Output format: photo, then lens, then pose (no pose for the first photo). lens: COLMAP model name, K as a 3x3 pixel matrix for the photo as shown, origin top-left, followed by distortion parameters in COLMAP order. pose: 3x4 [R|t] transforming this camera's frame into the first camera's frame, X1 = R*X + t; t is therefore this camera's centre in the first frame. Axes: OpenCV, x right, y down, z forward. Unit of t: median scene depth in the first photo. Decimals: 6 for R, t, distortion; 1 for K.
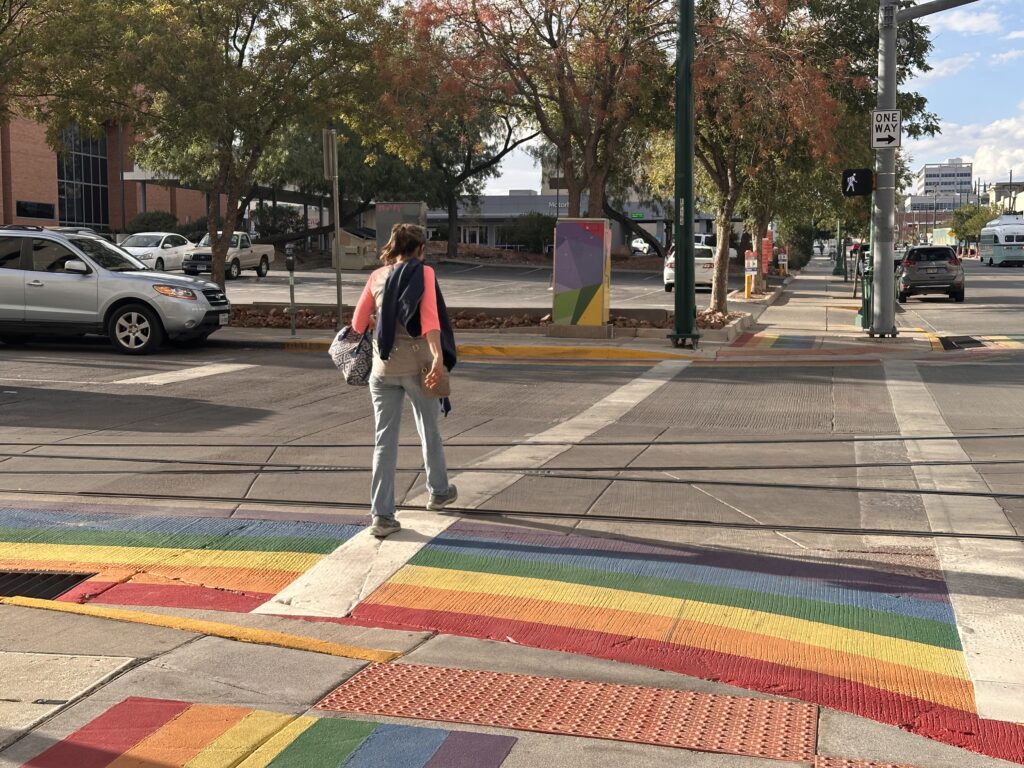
lens RADIAL K [[1420.6, 0, 512.5], [0, 1420.6, 382.5], [0, 0, 1]] dist [0.077851, 0.000000]
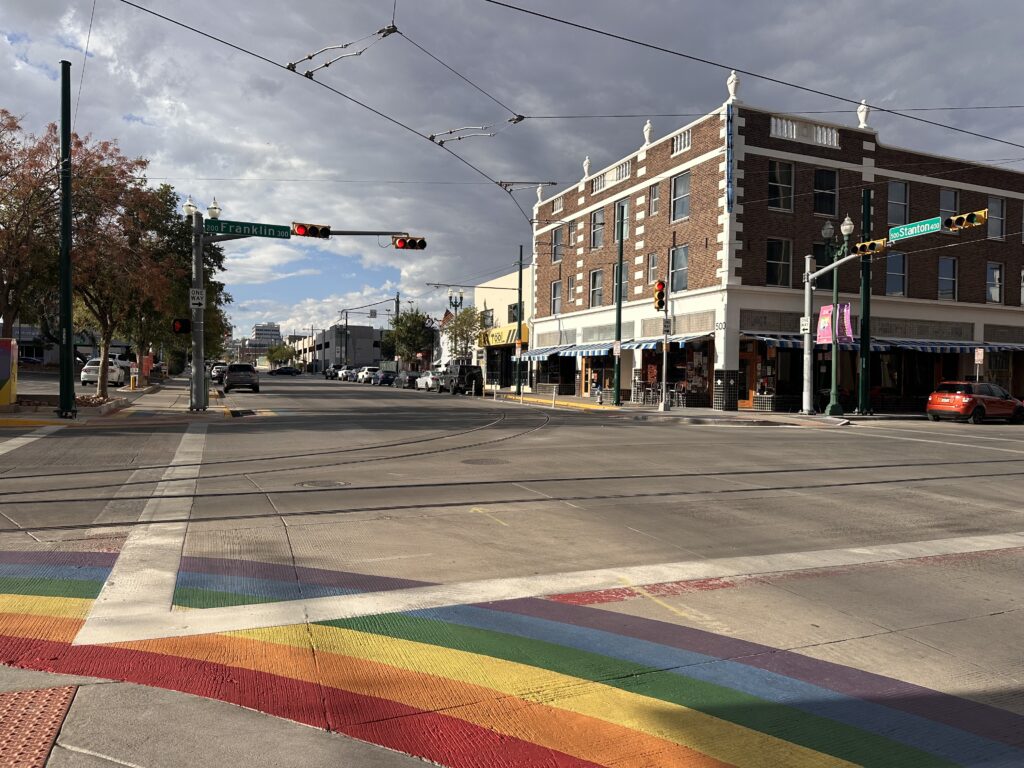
lens RADIAL K [[717.2, 0, 510.4], [0, 717.2, 390.1], [0, 0, 1]] dist [0.032840, -0.034110]
pose [[0.814781, 0.006474, 0.579733, 0.045699], [0.029231, 0.998207, -0.052229, 0.001948], [-0.579032, 0.059502, 0.813131, 0.012152]]
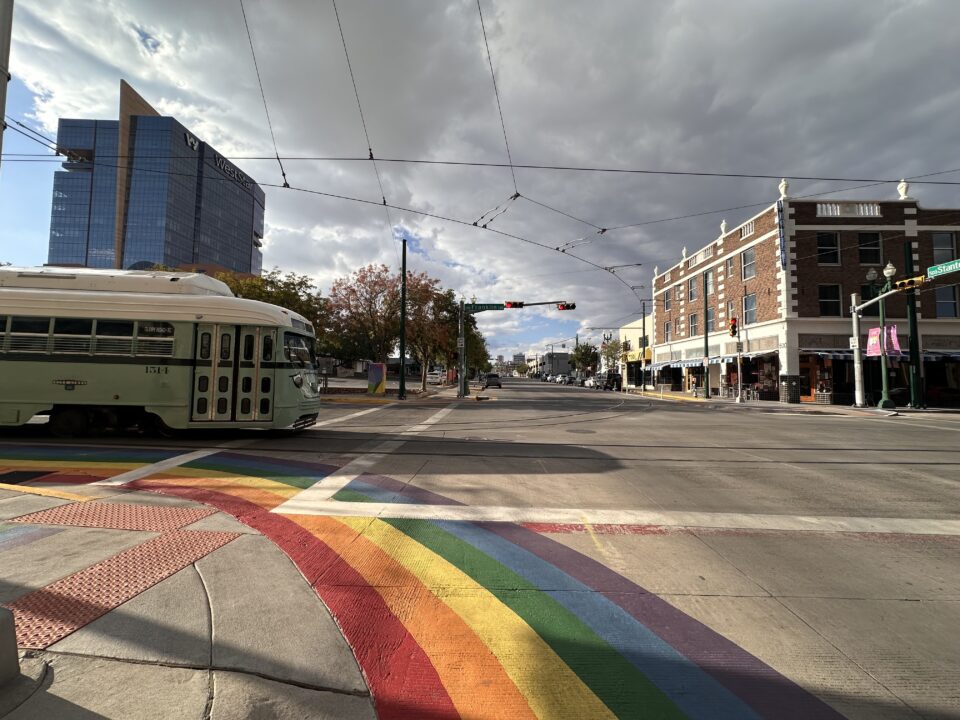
lens RADIAL K [[384.5, 0, 480.6], [0, 384.5, 356.7], [0, 0, 1]] dist [-0.008130, 0.001828]
pose [[0.981529, 0.027783, 0.189285, 0.108929], [-0.001628, 0.990576, -0.136953, 0.000956], [-0.191307, 0.134115, 0.972324, 0.005396]]
